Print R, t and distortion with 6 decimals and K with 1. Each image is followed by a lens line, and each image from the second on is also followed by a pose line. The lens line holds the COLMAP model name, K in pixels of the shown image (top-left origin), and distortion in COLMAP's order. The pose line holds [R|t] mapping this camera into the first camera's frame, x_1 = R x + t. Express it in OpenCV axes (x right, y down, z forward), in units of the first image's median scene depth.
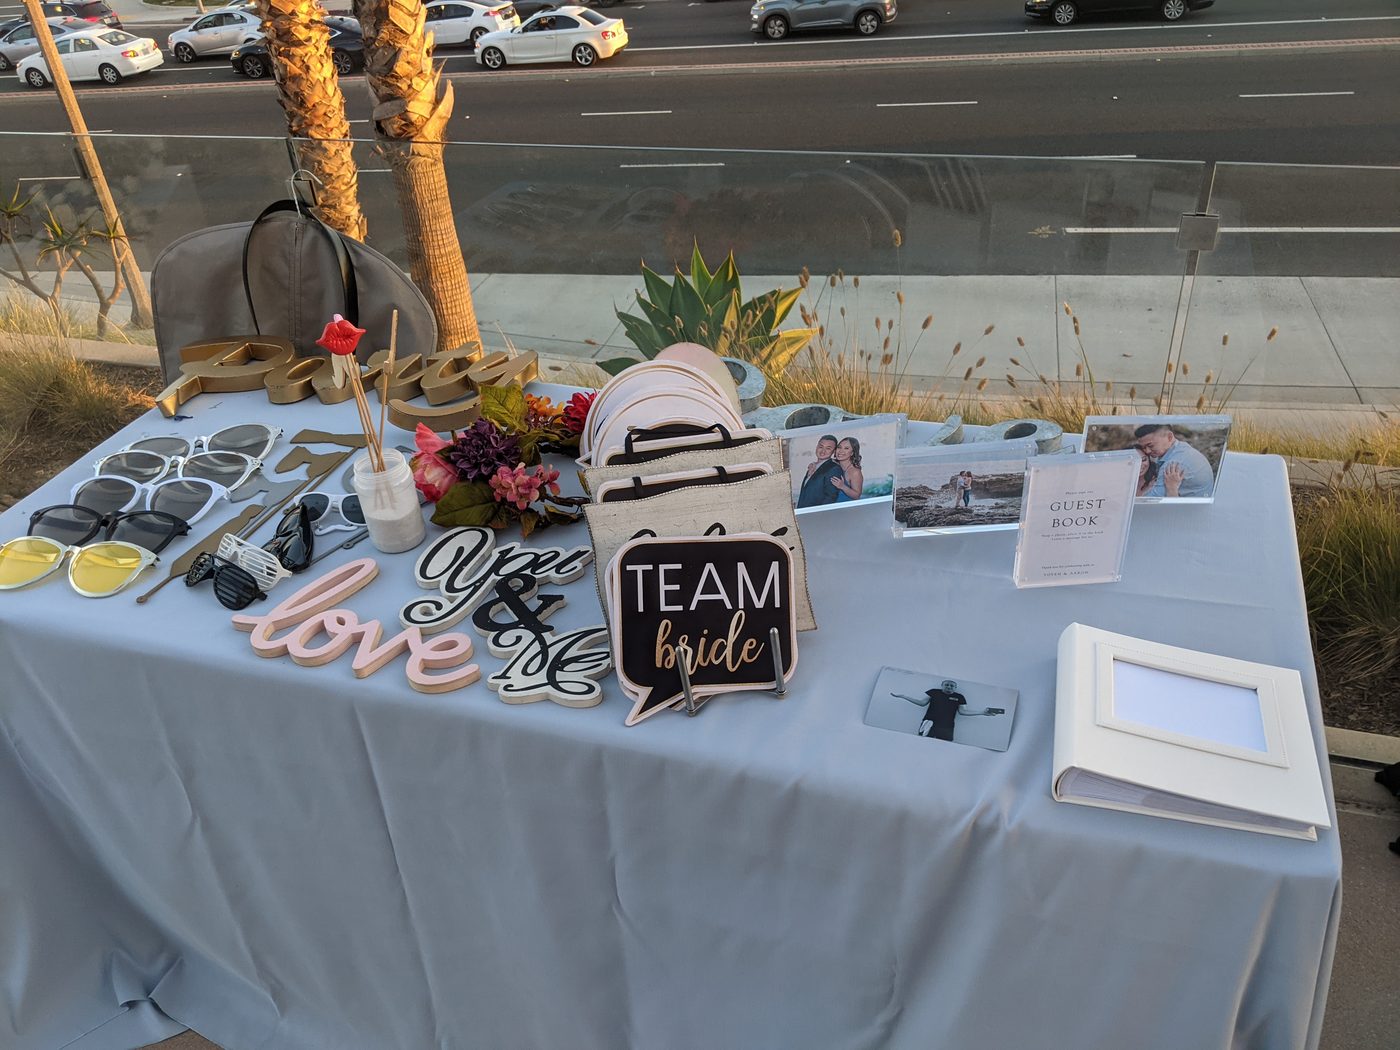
lens RADIAL K [[1103.7, 0, 700.0], [0, 1103.7, 525.0], [0, 0, 1]] dist [0.094250, -0.149800]
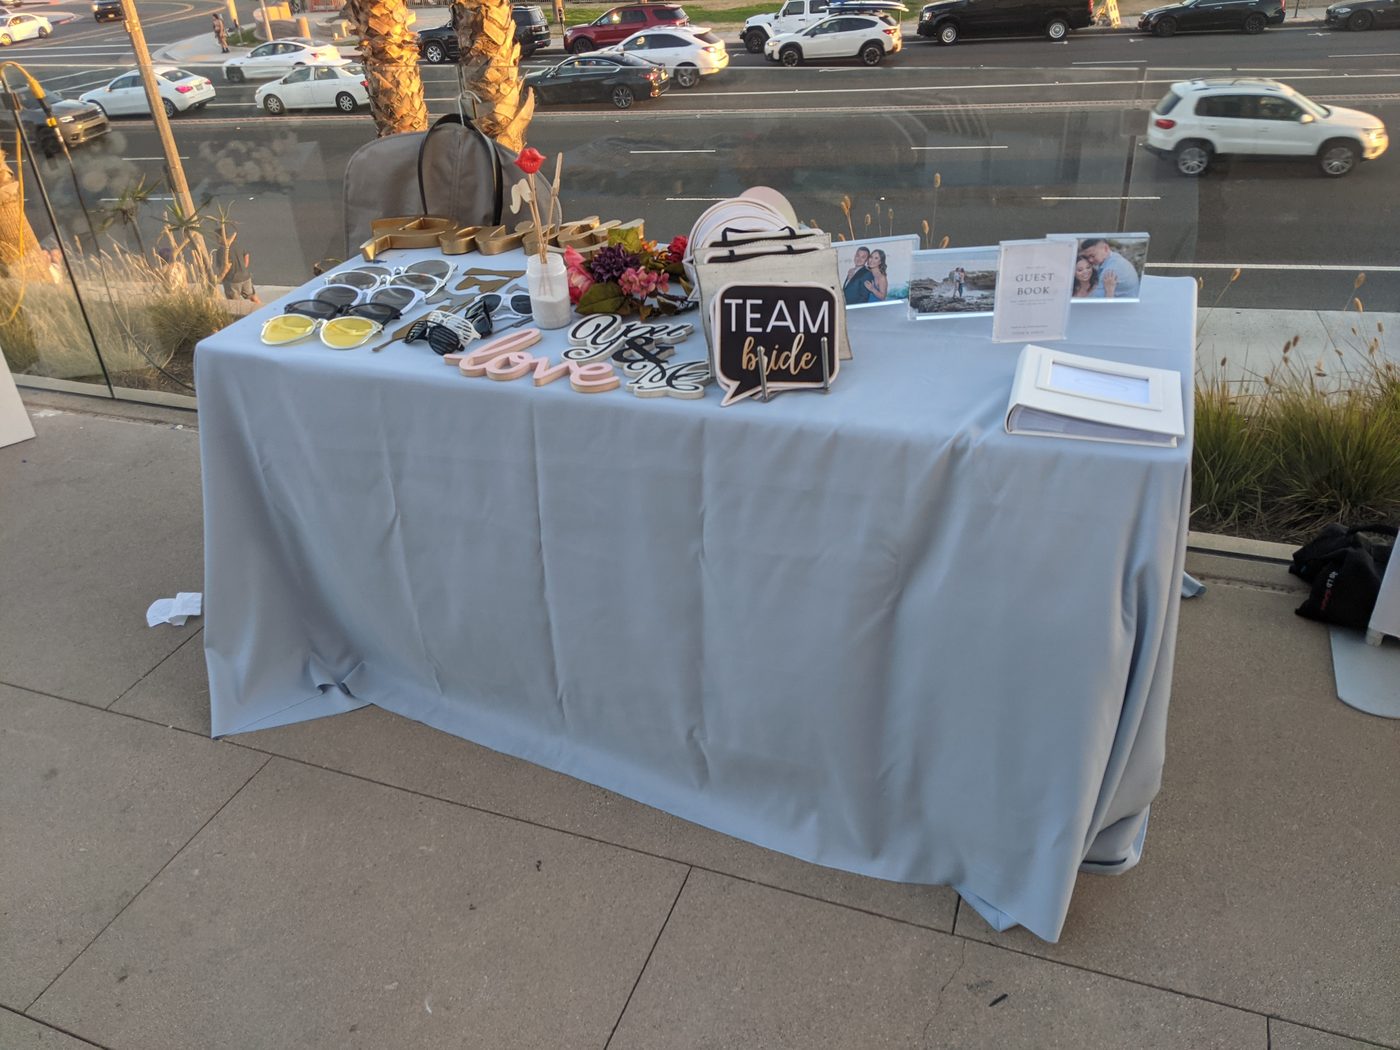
lens RADIAL K [[1101.0, 0, 696.6], [0, 1101.0, 498.8], [0, 0, 1]] dist [0.082724, -0.120463]
pose [[0.999093, 0.030275, -0.029938, -0.043996], [-0.032024, 0.997698, -0.059770, 0.331555], [0.028059, 0.060675, 0.997763, -0.392211]]
